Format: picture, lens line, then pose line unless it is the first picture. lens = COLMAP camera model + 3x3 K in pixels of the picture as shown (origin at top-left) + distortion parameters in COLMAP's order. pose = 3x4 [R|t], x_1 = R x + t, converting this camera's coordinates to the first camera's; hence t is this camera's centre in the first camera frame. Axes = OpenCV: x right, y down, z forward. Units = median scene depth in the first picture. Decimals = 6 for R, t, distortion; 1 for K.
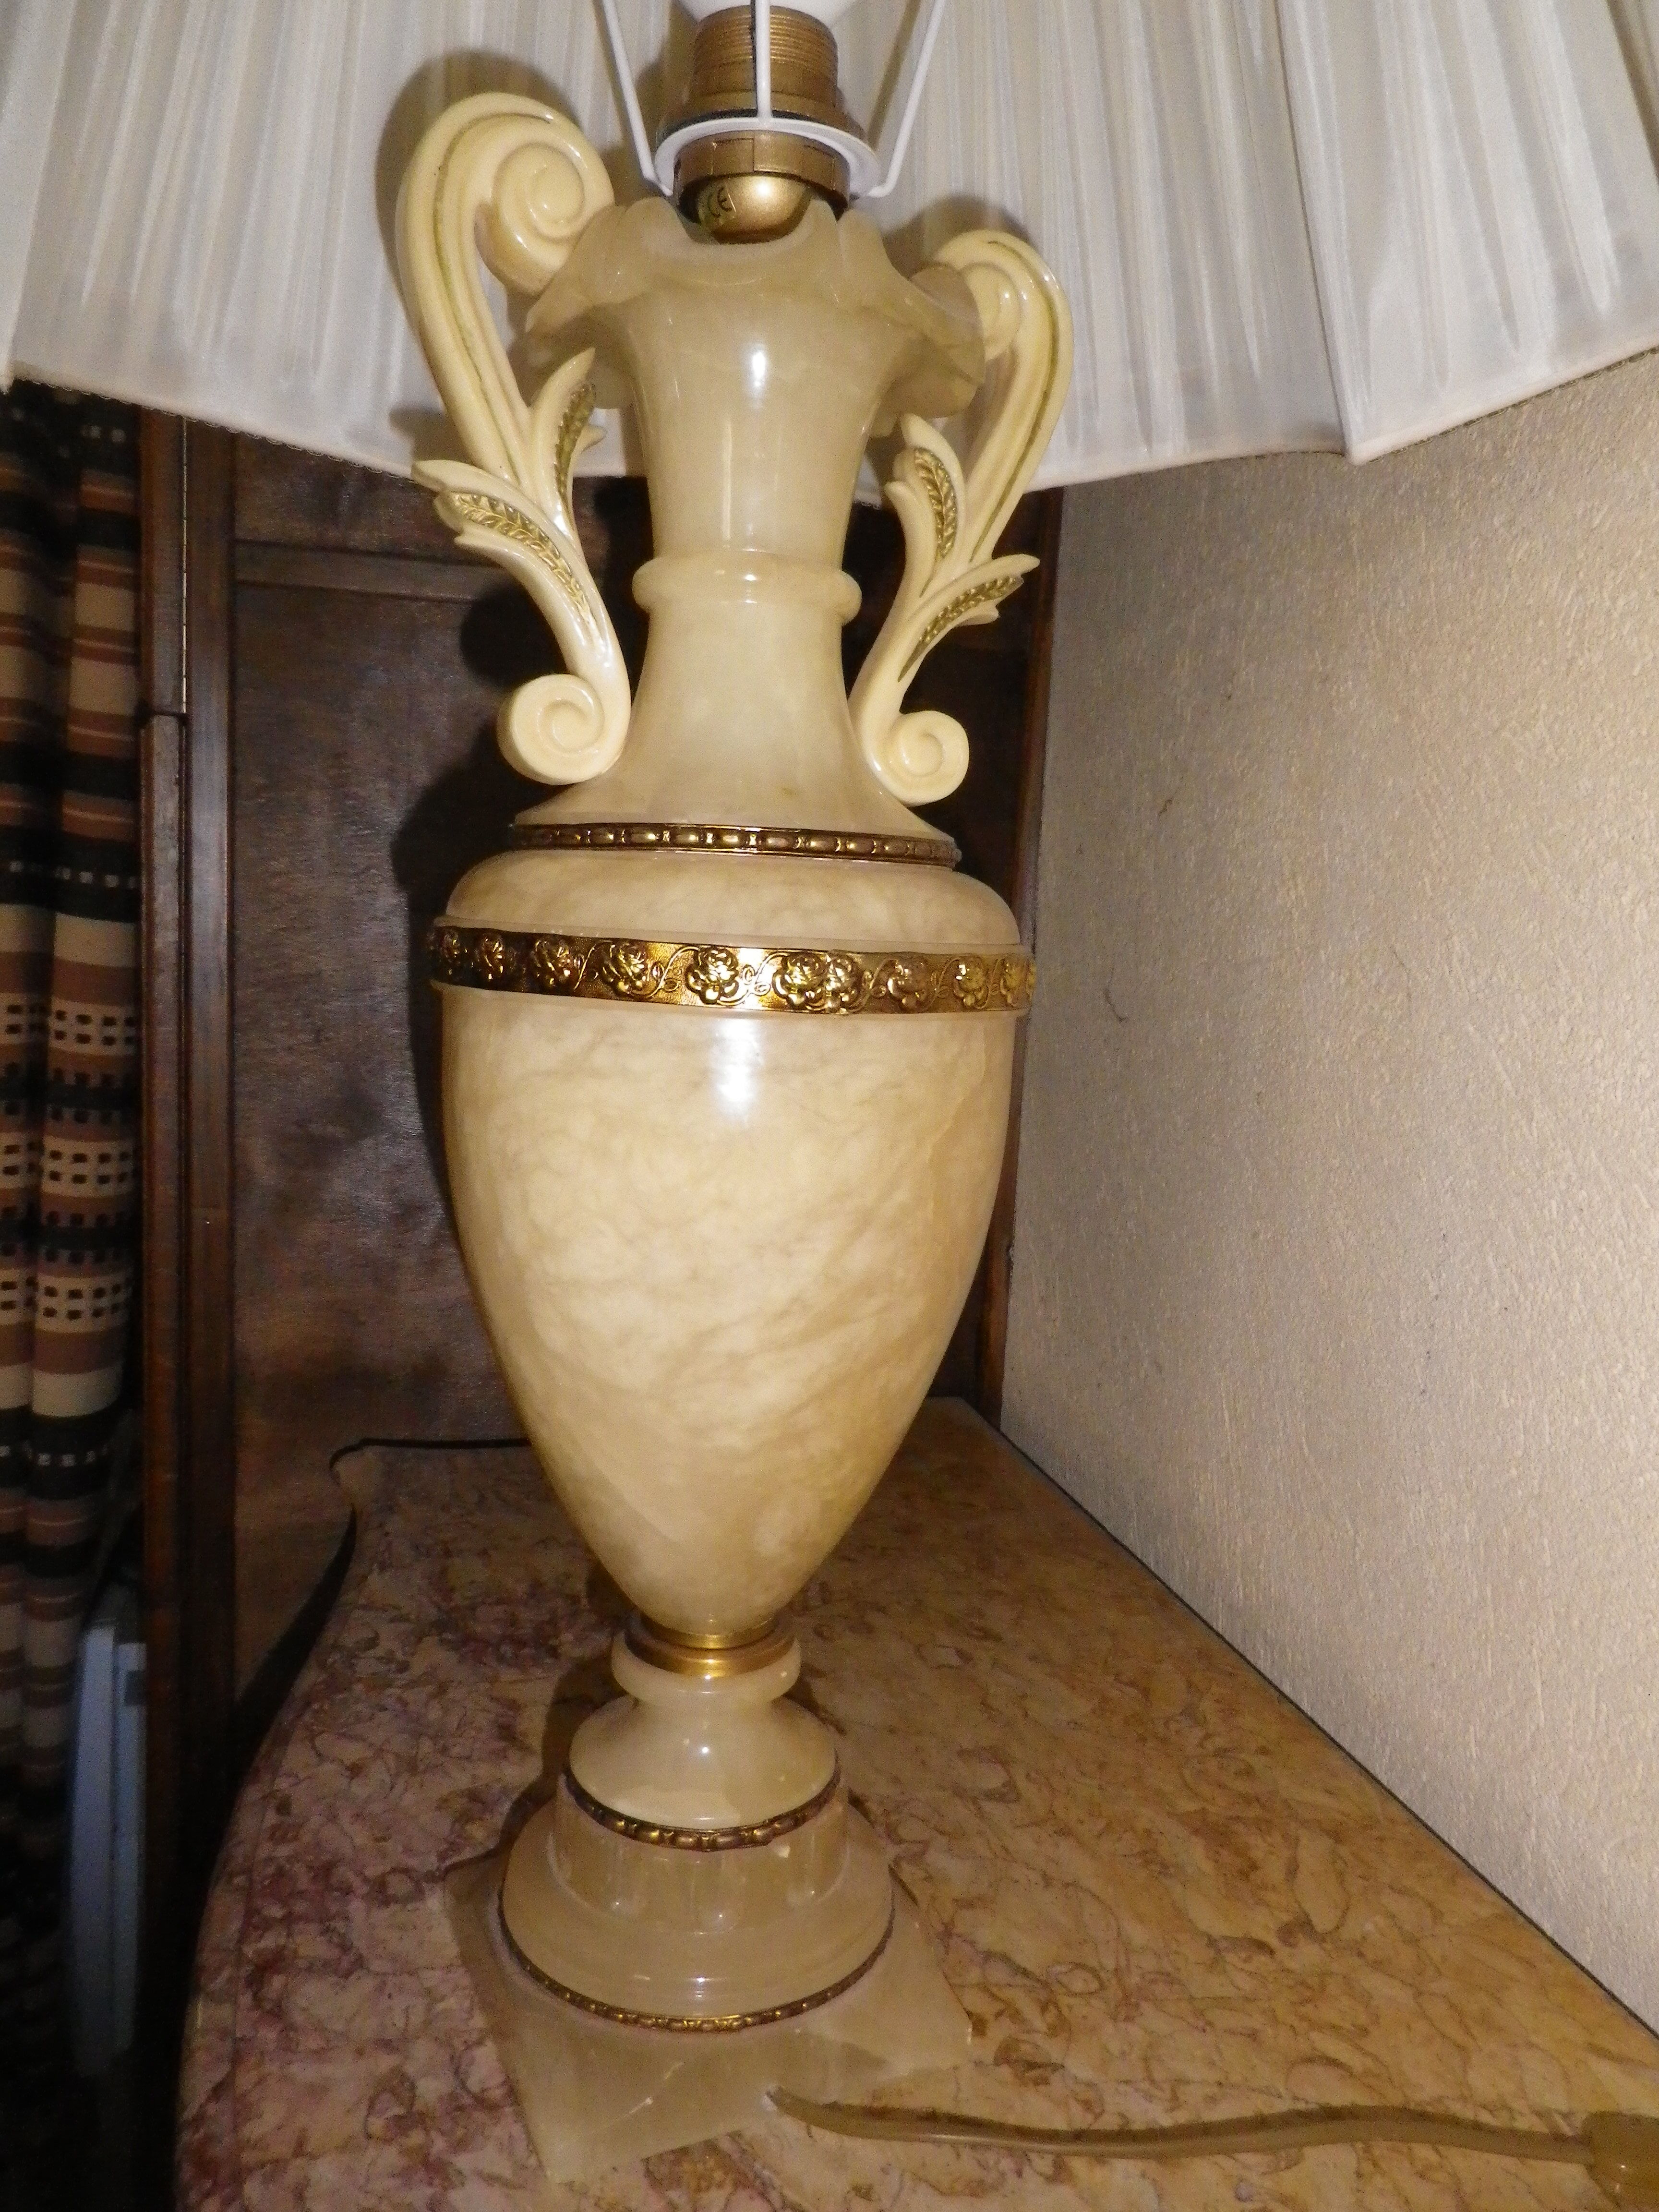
lens RADIAL K [[1685.6, 0, 818.1], [0, 1685.6, 1125.4], [0, 0, 1]] dist [0.002184, 0.009664]
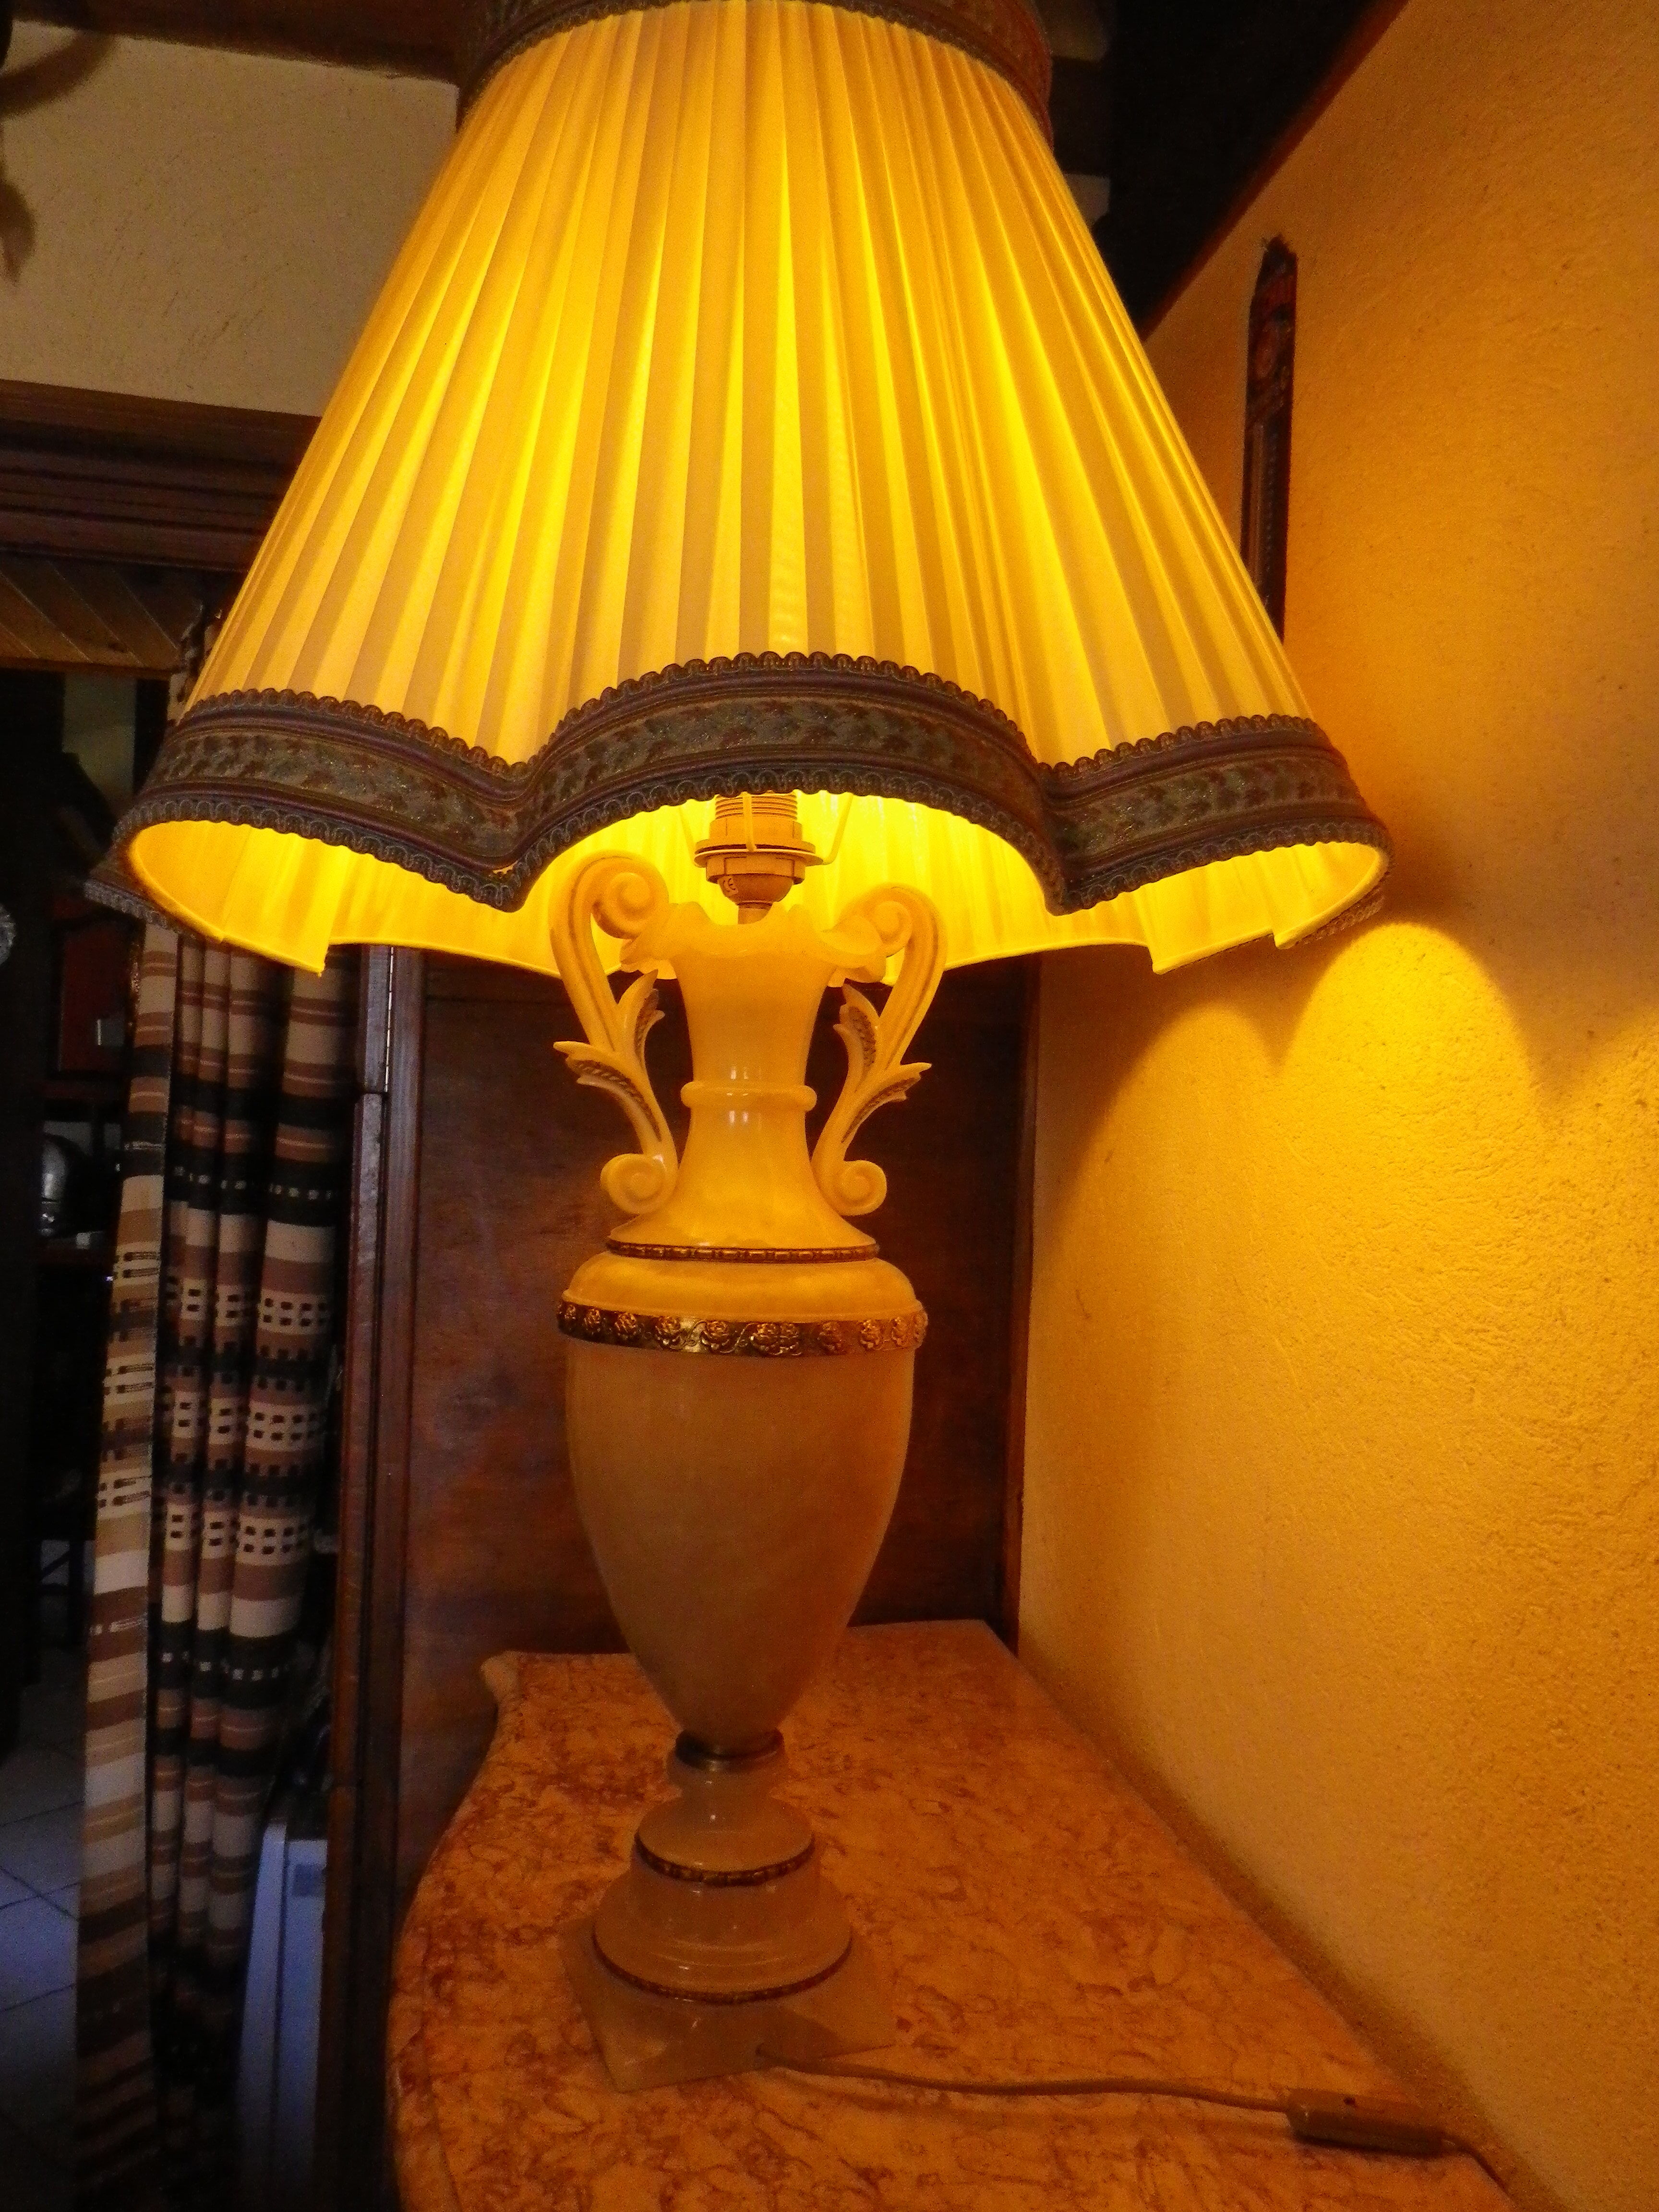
lens RADIAL K [[1685.6, 0, 816.1], [0, 1685.6, 1124.0], [0, 0, 1]] dist [0.002184, 0.009664]
pose [[0.996916, -0.015216, -0.076993, 0.108256], [0.004048, 0.989689, -0.143173, -0.034426], [0.078378, 0.142420, 0.986698, -0.455419]]
